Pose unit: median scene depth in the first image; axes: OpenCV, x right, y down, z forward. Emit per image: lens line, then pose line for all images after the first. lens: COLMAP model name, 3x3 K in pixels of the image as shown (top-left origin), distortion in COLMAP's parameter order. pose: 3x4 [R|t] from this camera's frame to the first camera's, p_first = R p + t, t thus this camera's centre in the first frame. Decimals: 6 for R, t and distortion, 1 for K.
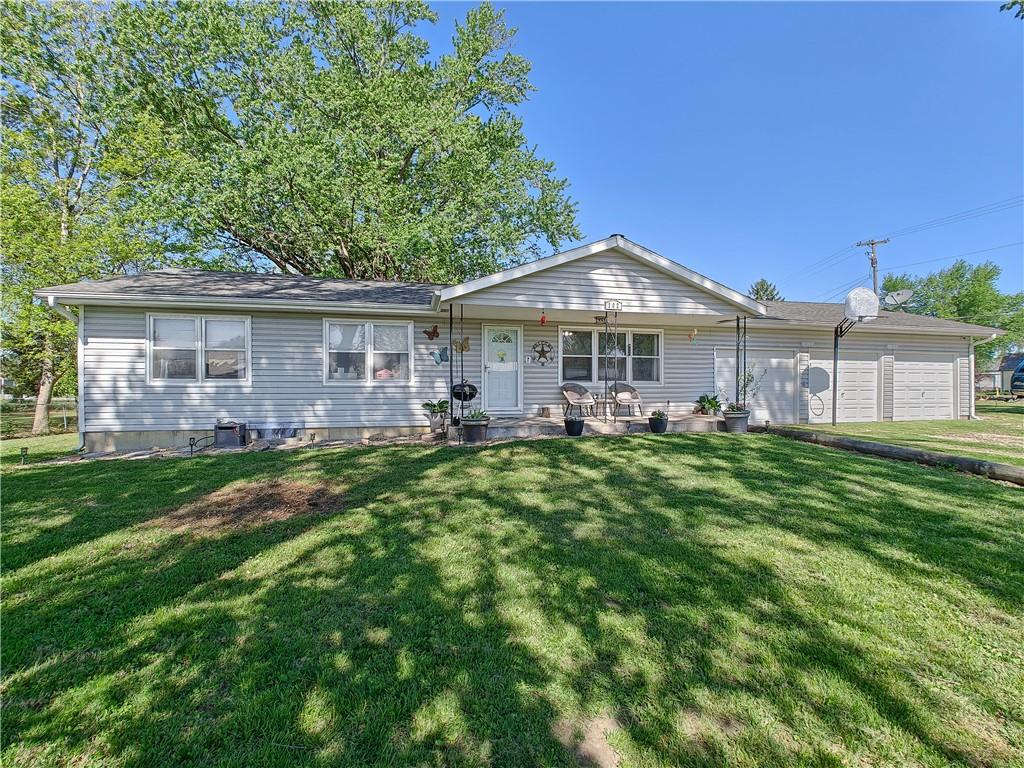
lens RADIAL K [[438.1, 0, 512.0], [0, 438.1, 384.0], [0, 0, 1]] dist [0.001182, -0.000516]
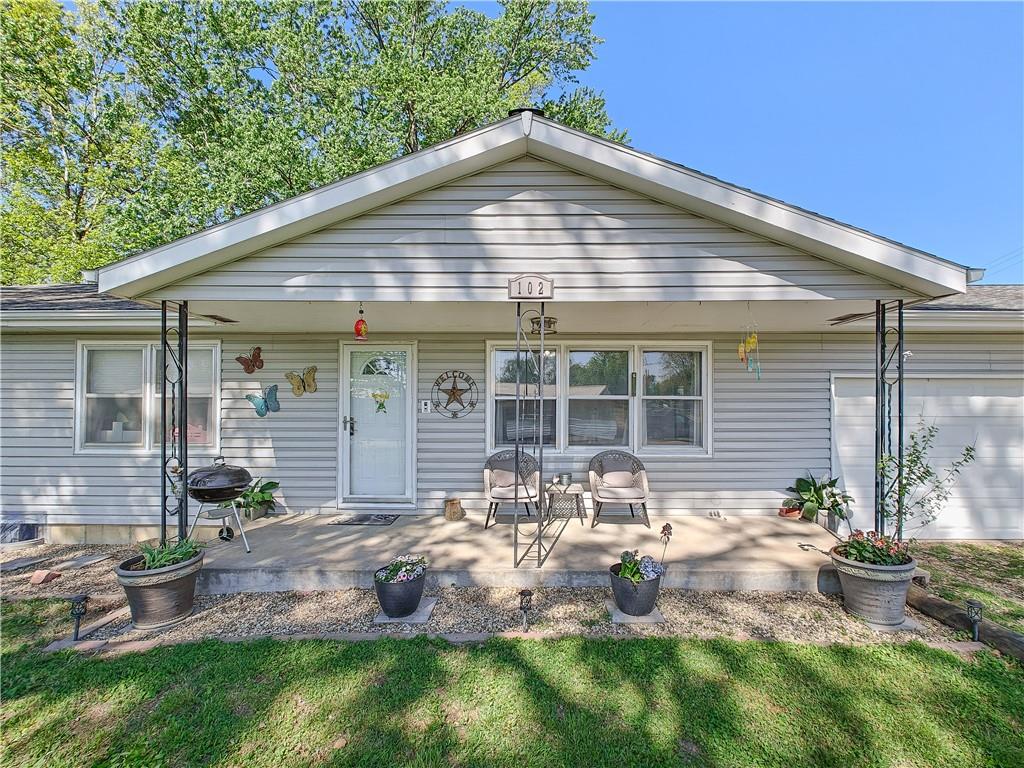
lens RADIAL K [[433.7, 0, 530.7], [0, 433.7, 393.2], [0, 0, 1]] dist [0.000246, -0.004324]
pose [[0.971518, -0.004181, -0.236927, 0.291579], [-0.001168, 0.999748, -0.022432, -0.060888], [0.236961, 0.022070, 0.971268, 0.527356]]
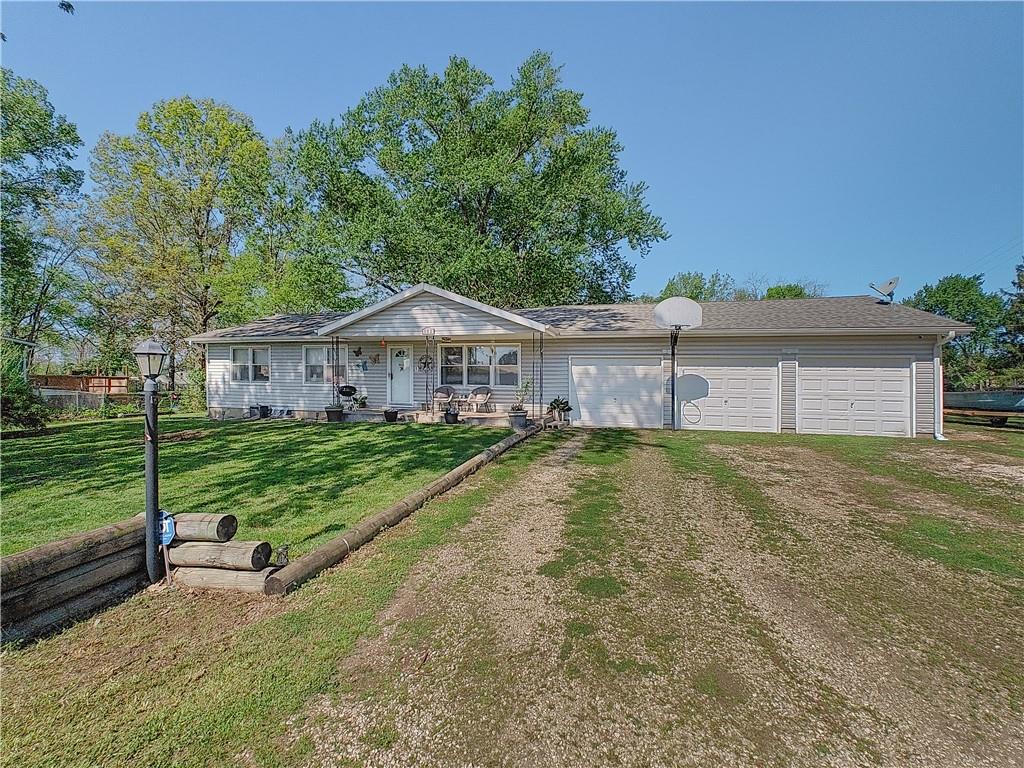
lens RADIAL K [[433.7, 0, 530.7], [0, 433.7, 393.2], [0, 0, 1]] dist [0.000246, -0.004324]
pose [[0.889448, 0.021924, -0.456511, 1.024670], [-0.012441, 0.999640, 0.023769, -0.015319], [0.456868, -0.015462, 0.889400, -0.078097]]
